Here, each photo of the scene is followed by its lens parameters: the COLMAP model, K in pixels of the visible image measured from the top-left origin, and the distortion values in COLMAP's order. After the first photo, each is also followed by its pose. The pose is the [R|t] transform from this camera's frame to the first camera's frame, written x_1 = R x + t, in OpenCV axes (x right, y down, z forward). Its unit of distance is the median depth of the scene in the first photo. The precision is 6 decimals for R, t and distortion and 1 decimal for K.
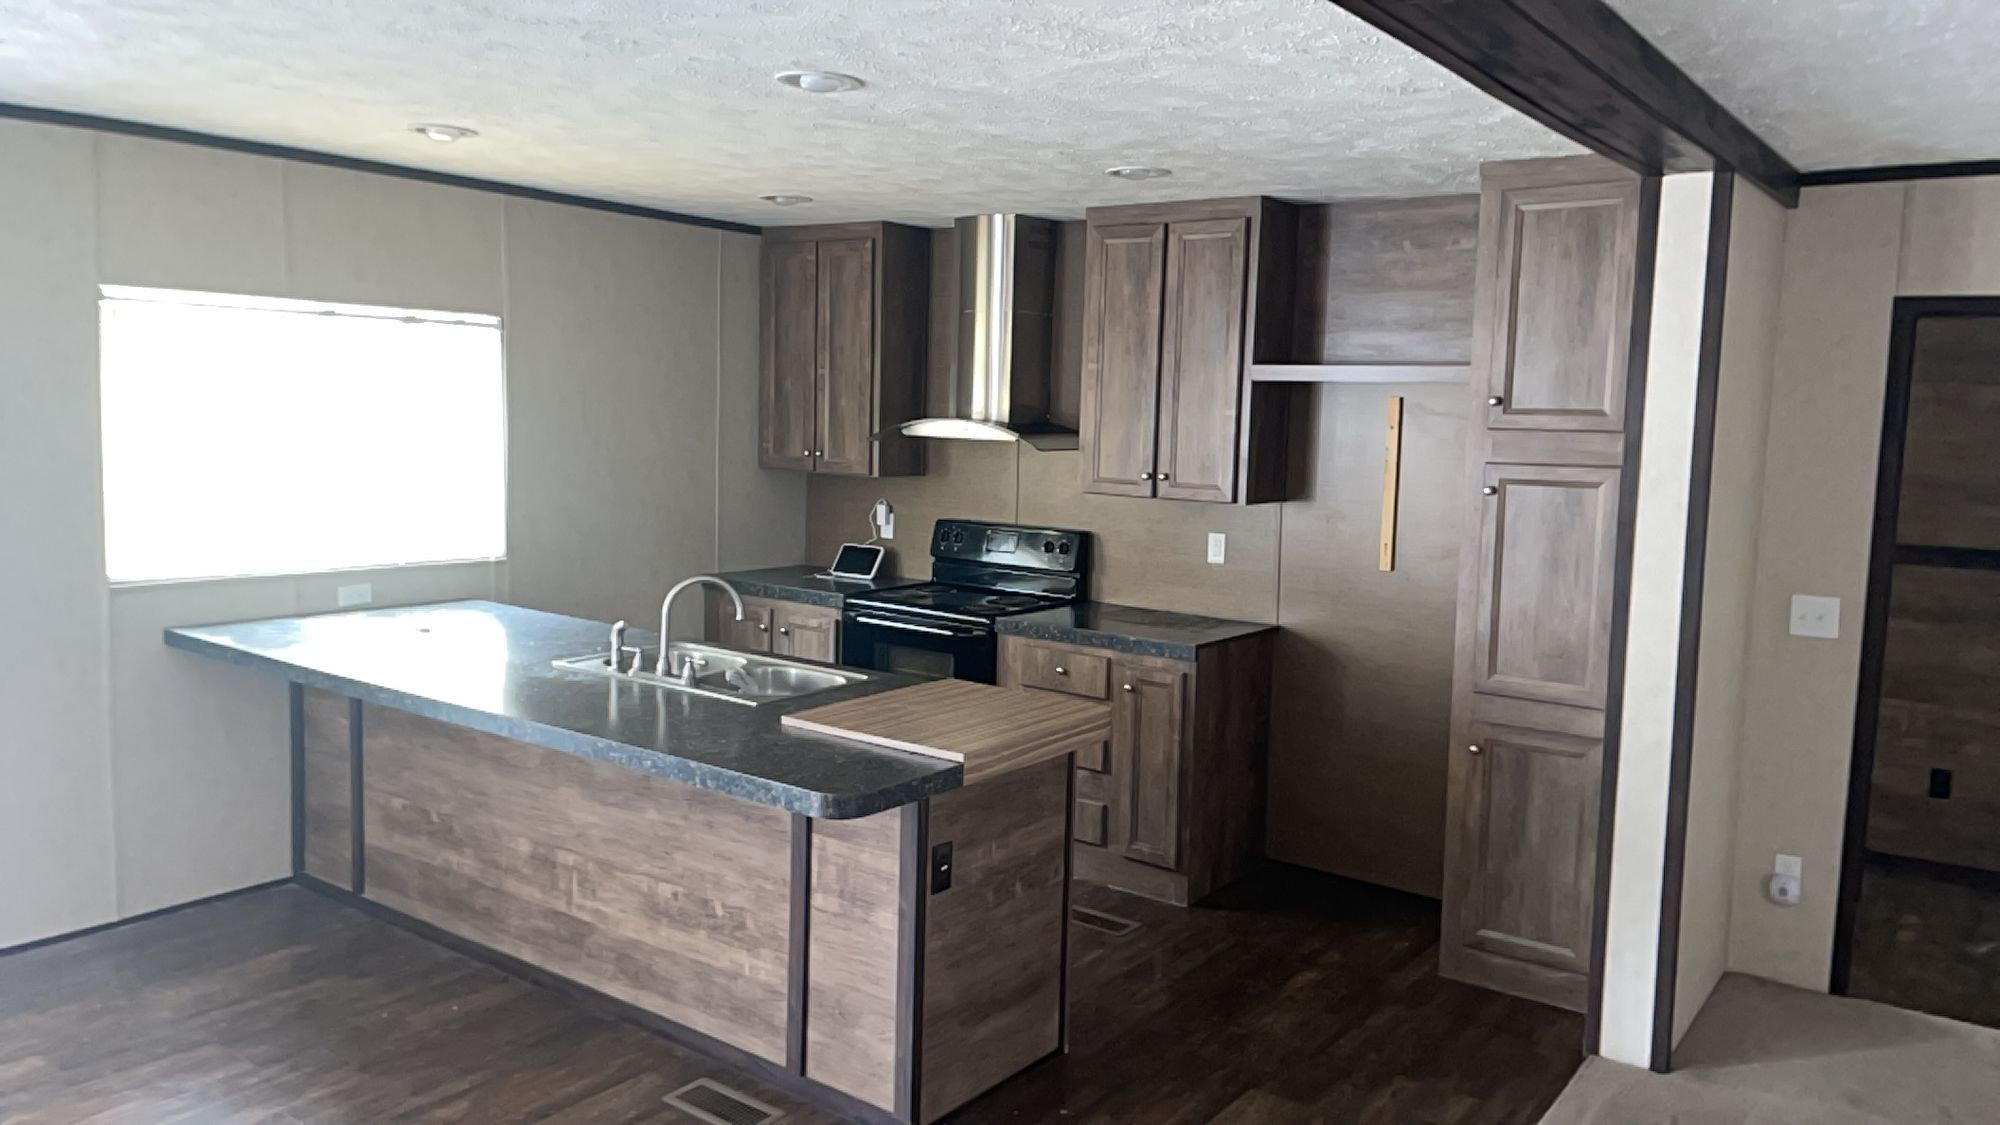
lens RADIAL K [[1456.9, 0, 1005.6], [0, 1456.9, 540.7], [0, 0, 1]] dist [0.010210, 0.001983]
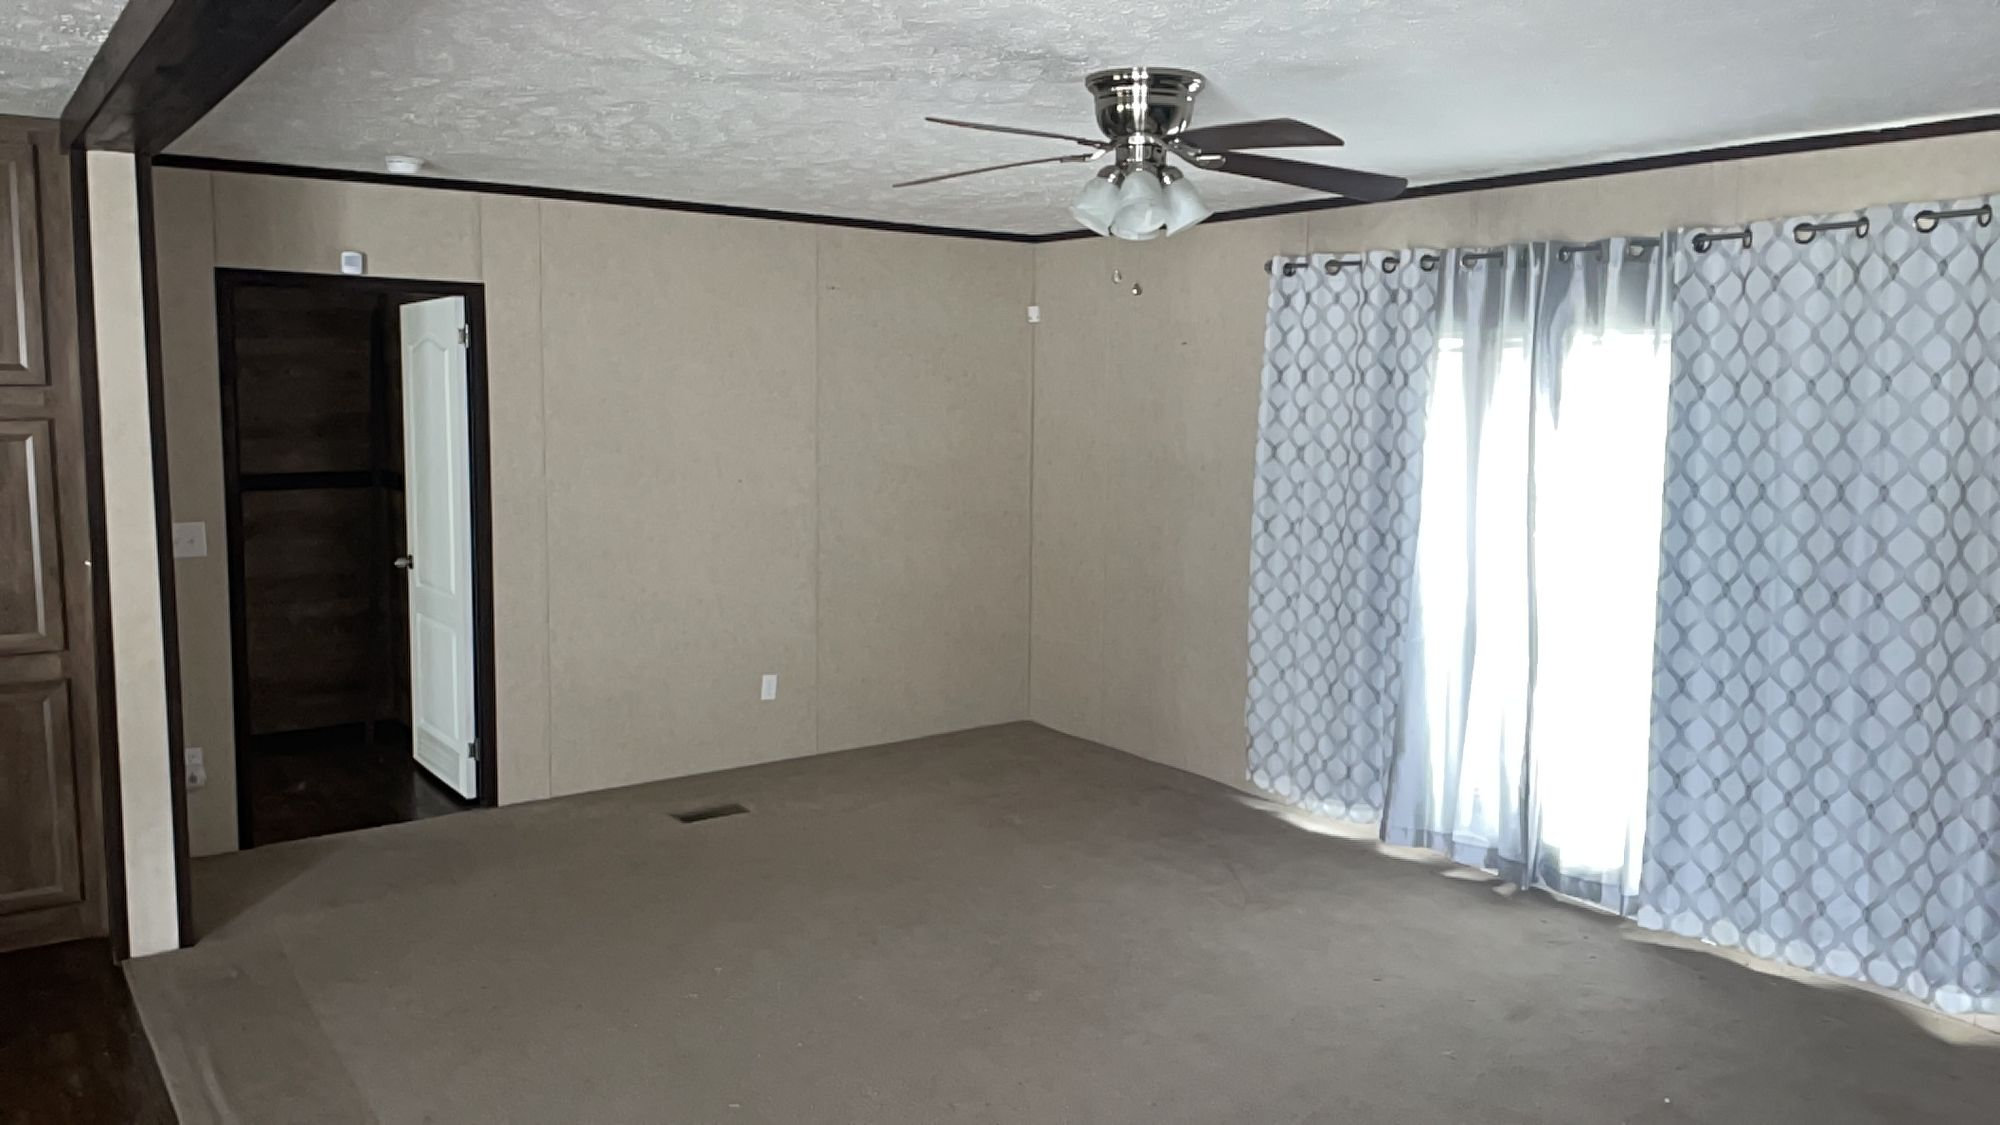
lens RADIAL K [[1456.9, 0, 1005.6], [0, 1456.9, 540.7], [0, 0, 1]] dist [0.010210, 0.001983]
pose [[0.293072, -0.124987, 0.947885, -0.359452], [0.085172, 0.990890, 0.104324, -0.013931], [-0.952289, 0.050159, 0.301048, 0.028733]]
